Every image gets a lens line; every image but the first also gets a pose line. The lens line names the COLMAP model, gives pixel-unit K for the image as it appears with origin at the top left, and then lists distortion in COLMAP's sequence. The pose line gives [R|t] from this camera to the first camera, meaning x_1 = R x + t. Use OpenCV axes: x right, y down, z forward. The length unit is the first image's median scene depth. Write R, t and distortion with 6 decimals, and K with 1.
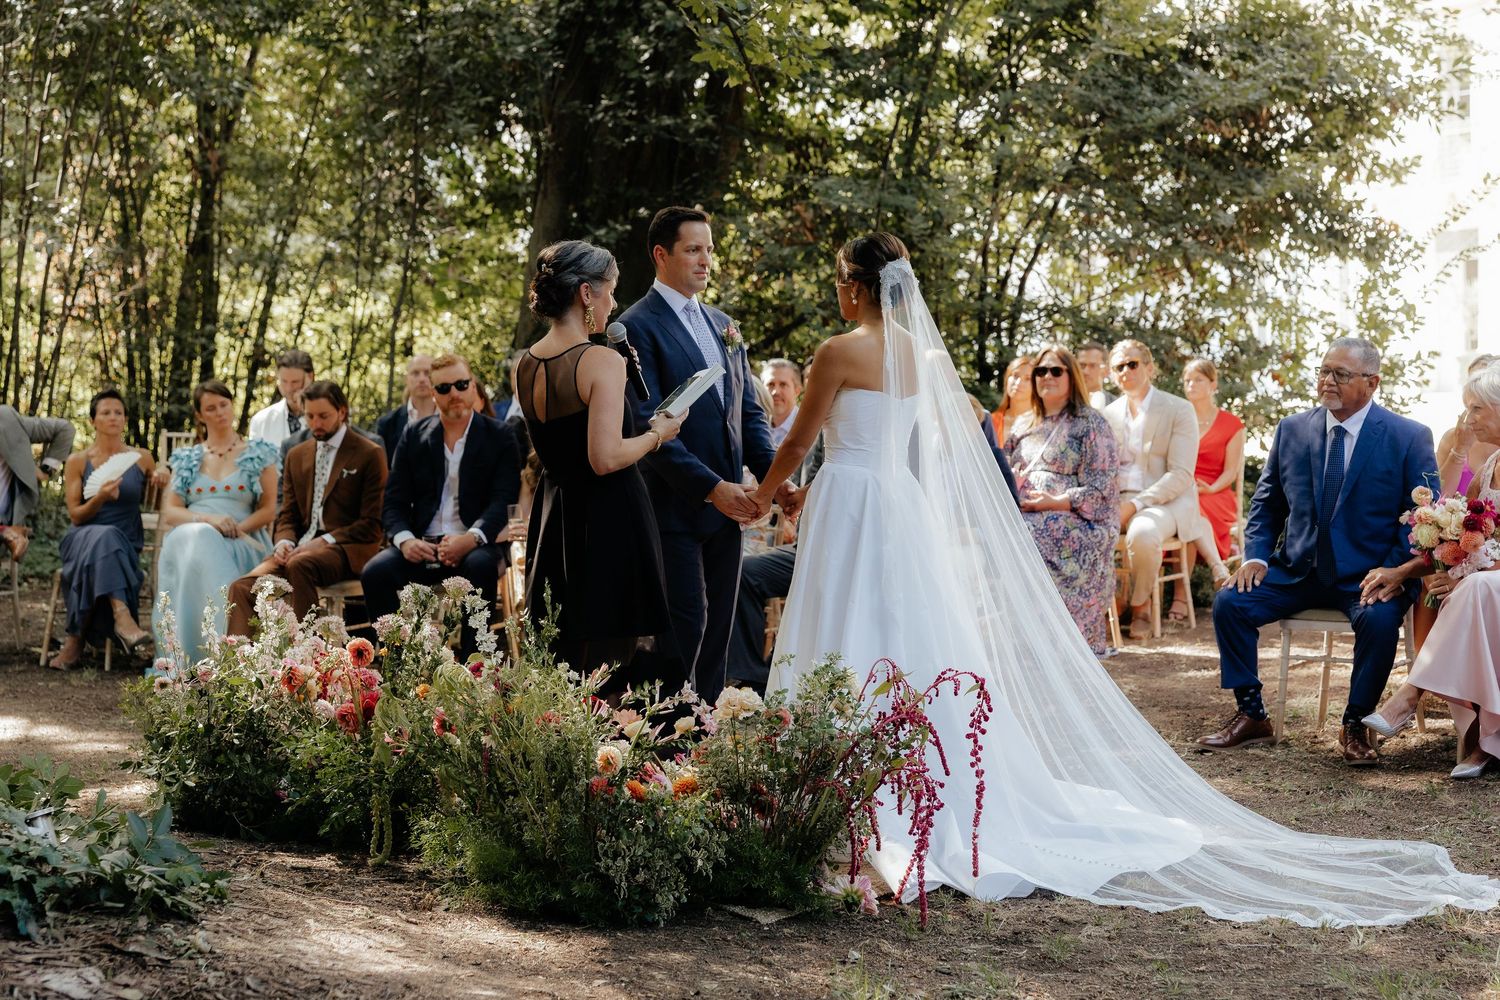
lens RADIAL K [[2419.3, 0, 750.0], [0, 2419.3, 500.0], [0, 0, 1]] dist [-0.010605, -0.009537]
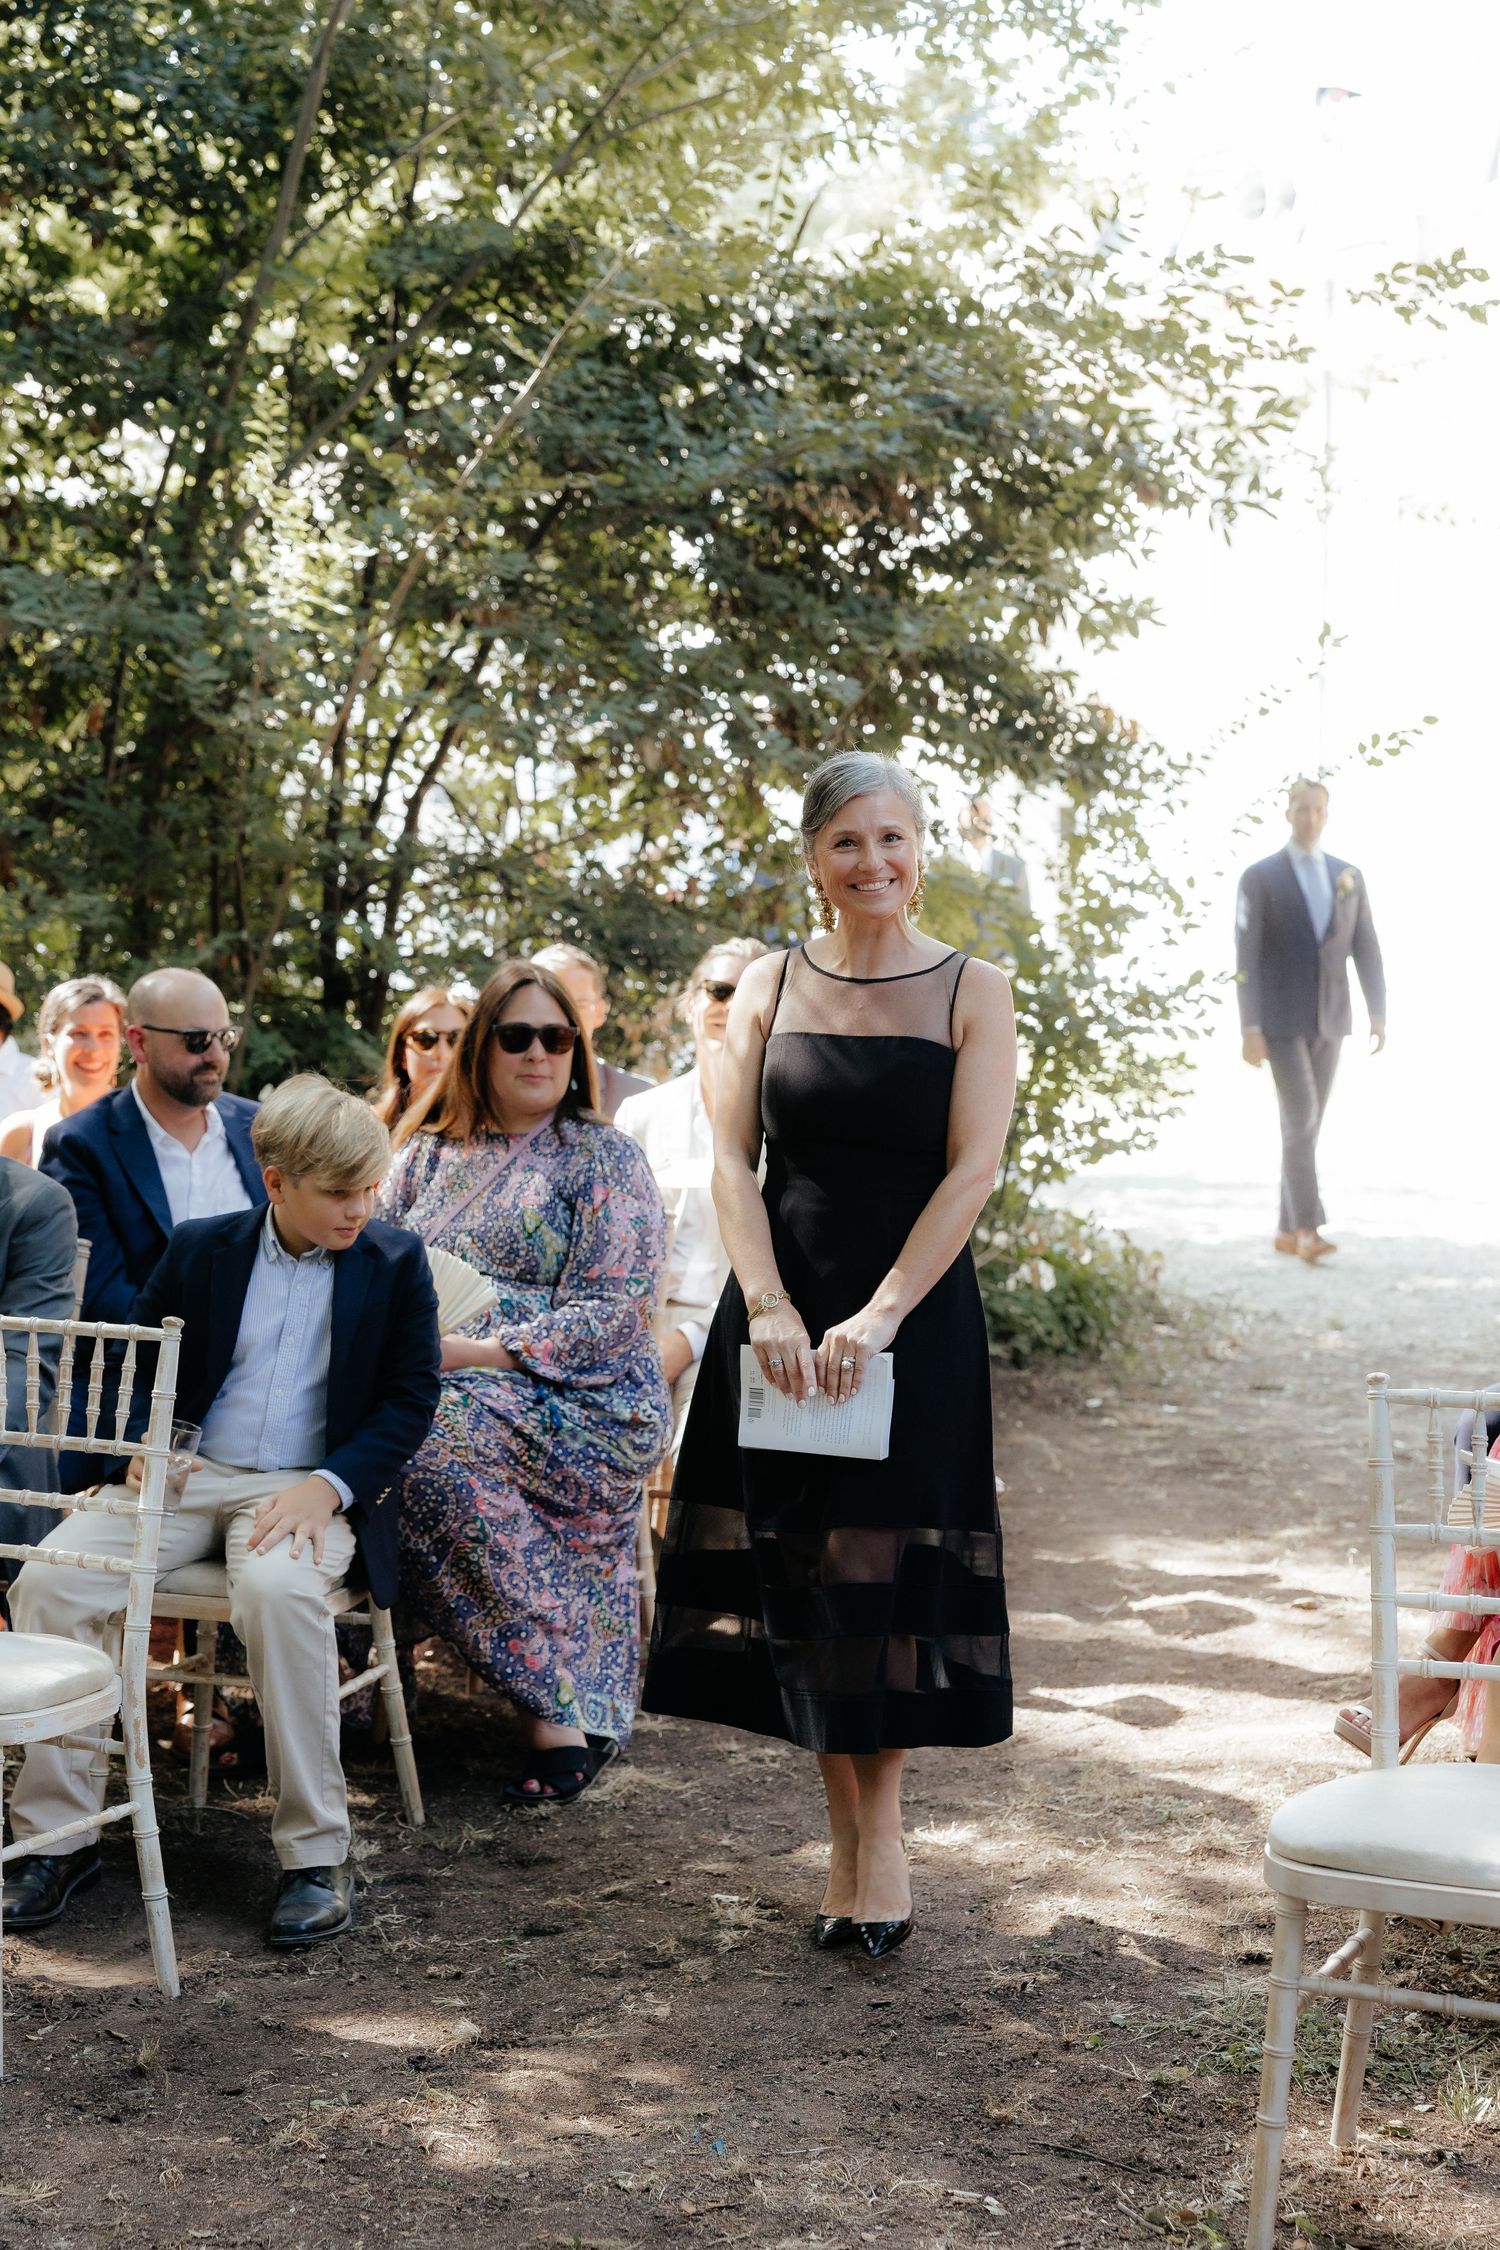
lens RADIAL K [[3485.1, 0, 750.0], [0, 3485.1, 1125.0], [0, 0, 1]] dist [0.039550, 0.020981]
pose [[0.976260, 0.015265, 0.216064, 0.026326], [-0.014762, 0.999883, -0.003941, -0.023025], [-0.216099, 0.000657, 0.976371, 0.286366]]
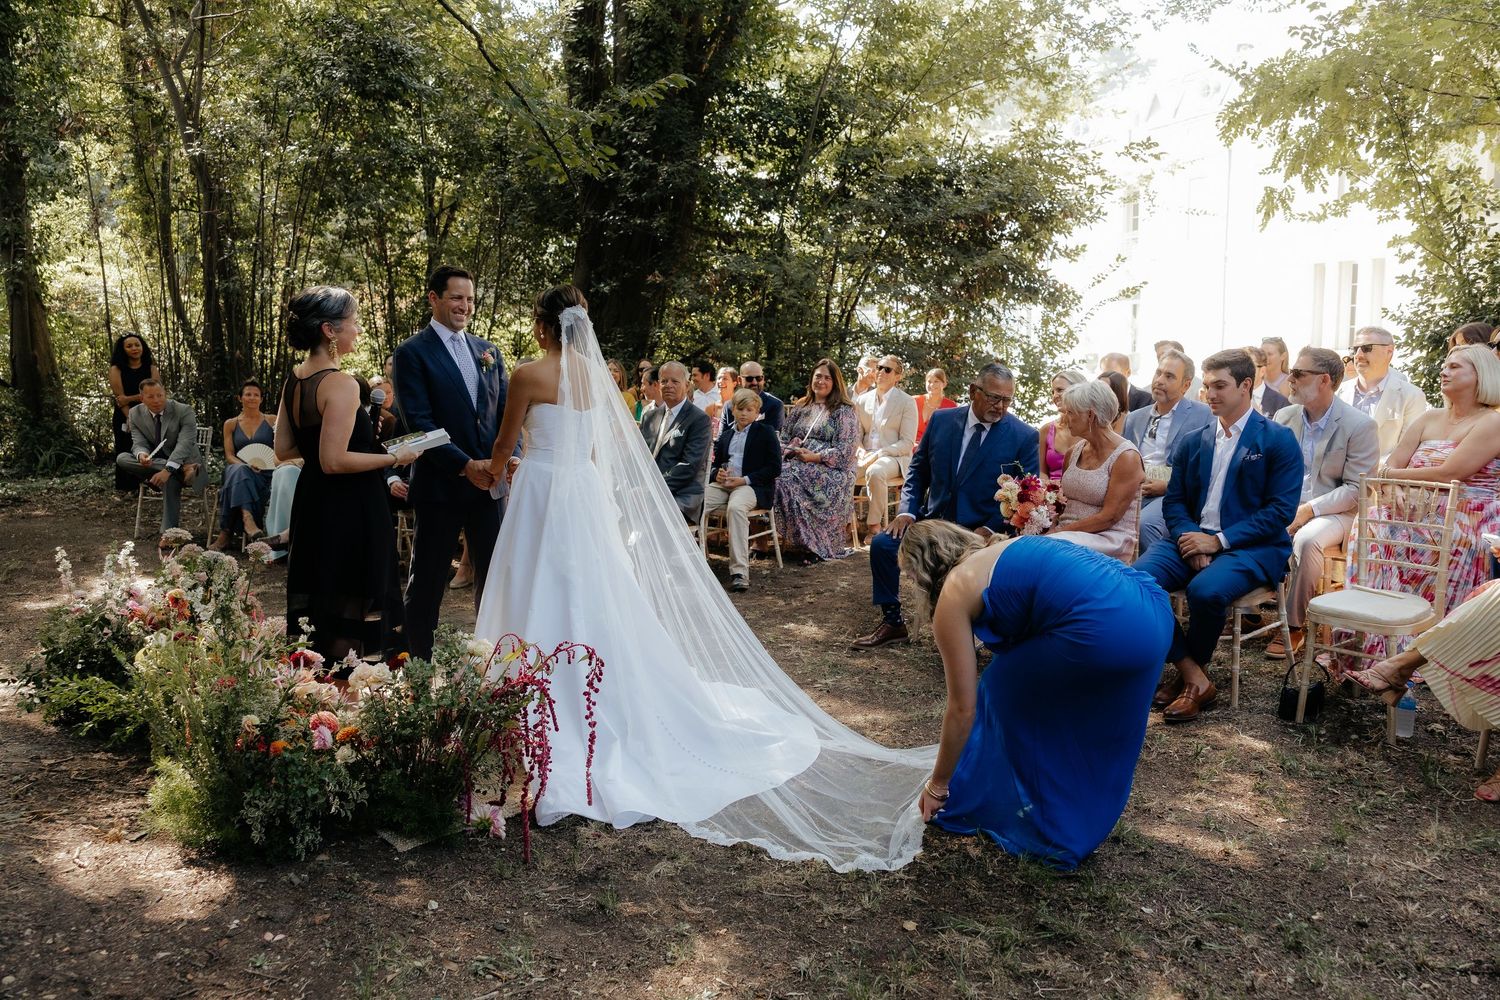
lens RADIAL K [[1175.0, 0, 756.1], [0, 1175.0, 482.1], [0, 0, 1]] dist [0.003658, 0.000235]
pose [[0.999486, 0.012093, -0.029681, 0.073965], [-0.010480, 0.998492, 0.053889, -0.016767], [0.030288, -0.053550, 0.998106, 0.154693]]
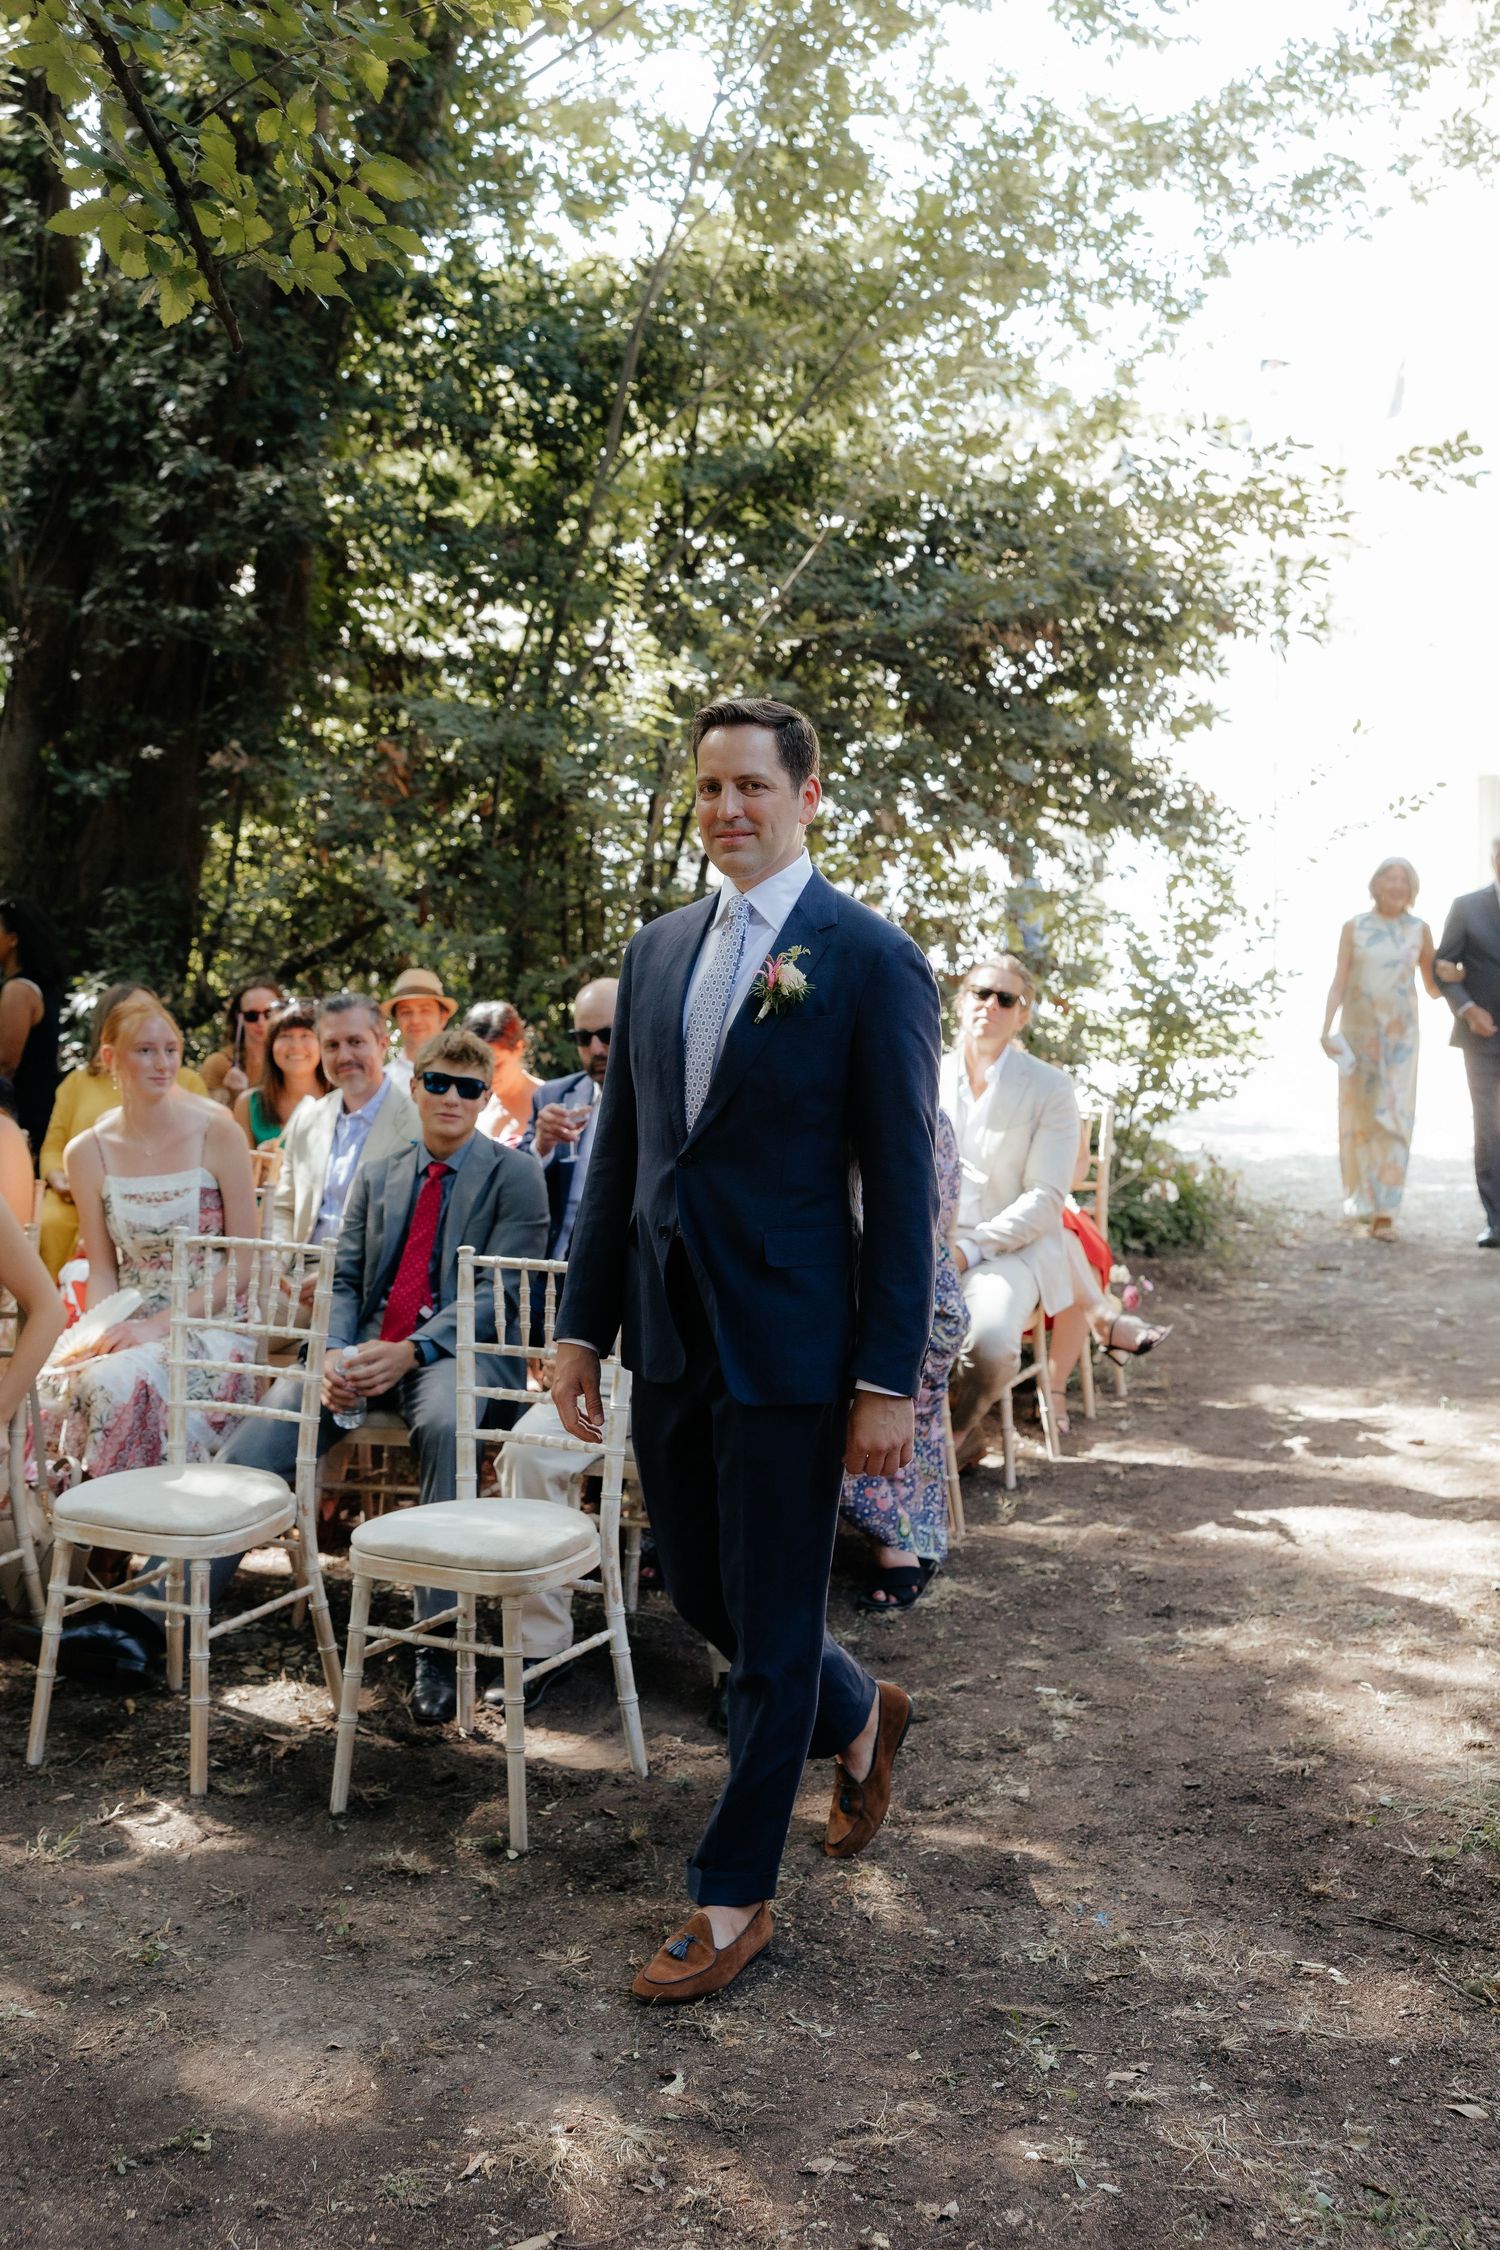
lens RADIAL K [[2363.1, 0, 750.0], [0, 2363.1, 1125.0], [0, 0, 1]] dist [0.007395, 0.018406]
pose [[0.987586, -0.002831, 0.157056, 0.017349], [0.000254, 0.999865, 0.016426, -0.025301], [-0.157081, -0.016182, 0.987453, 0.317564]]
